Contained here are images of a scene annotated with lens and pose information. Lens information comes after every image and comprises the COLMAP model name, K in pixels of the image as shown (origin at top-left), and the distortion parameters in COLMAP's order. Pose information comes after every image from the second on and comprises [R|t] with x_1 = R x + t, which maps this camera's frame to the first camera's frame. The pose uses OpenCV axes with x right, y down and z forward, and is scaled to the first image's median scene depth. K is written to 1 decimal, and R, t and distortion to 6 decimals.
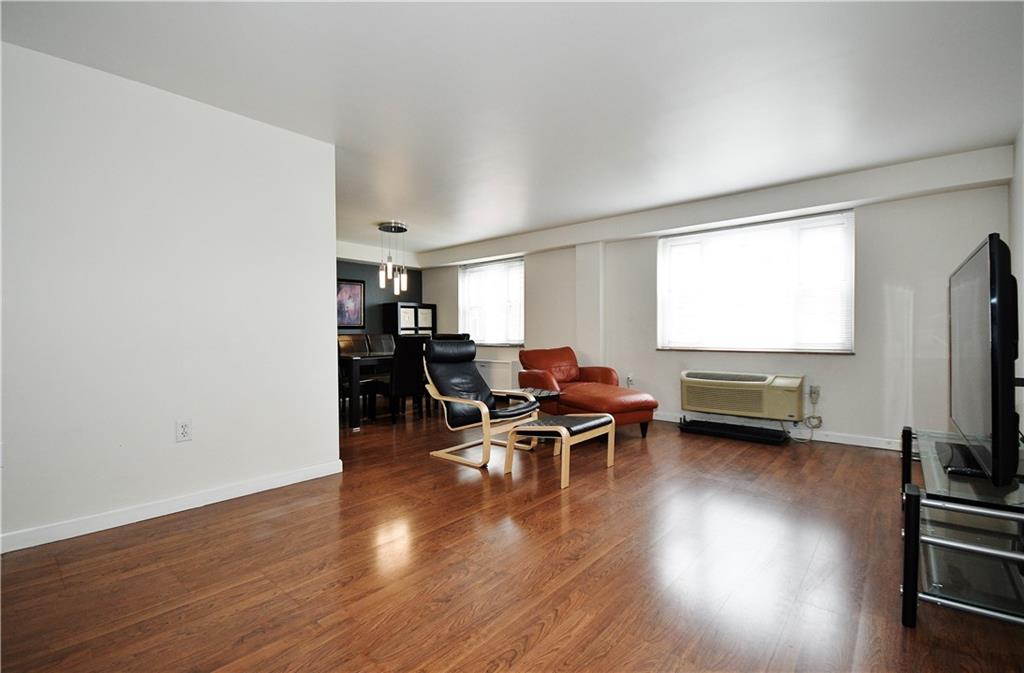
lens RADIAL K [[455.0, 0, 503.1], [0, 455.0, 336.8], [0, 0, 1]] dist [-0.003383, -0.000191]
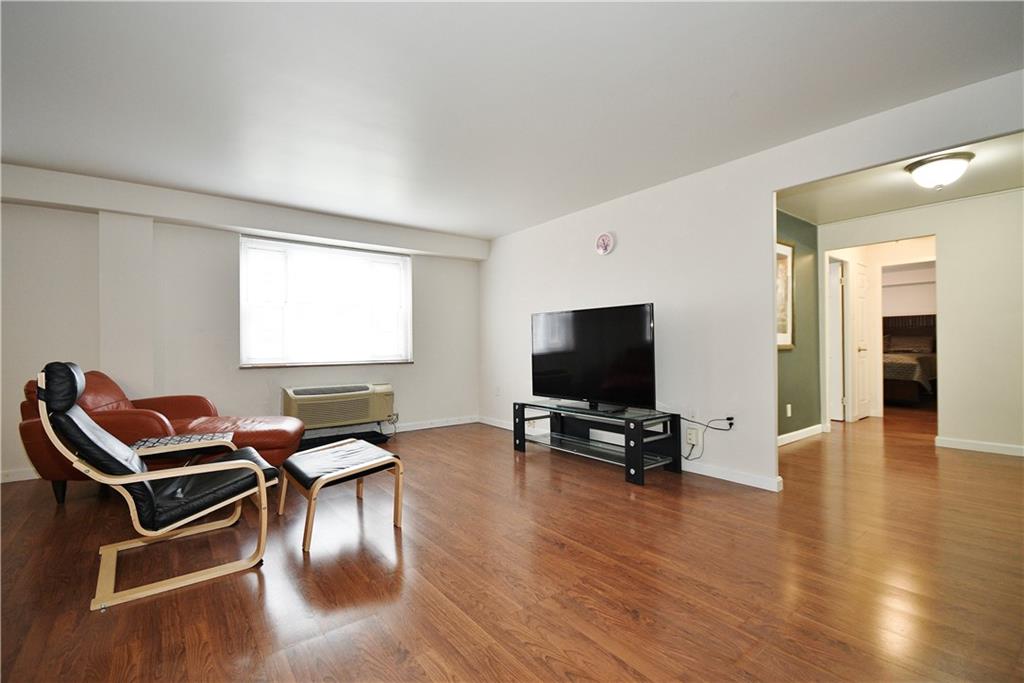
lens RADIAL K [[455.0, 0, 507.3], [0, 455.0, 343.0], [0, 0, 1]] dist [-0.003383, -0.000191]
pose [[0.197751, 0.008156, 0.980218, -0.477527], [0.013038, 0.999855, -0.010950, -0.002350], [-0.980166, 0.014945, 0.197616, 0.437405]]
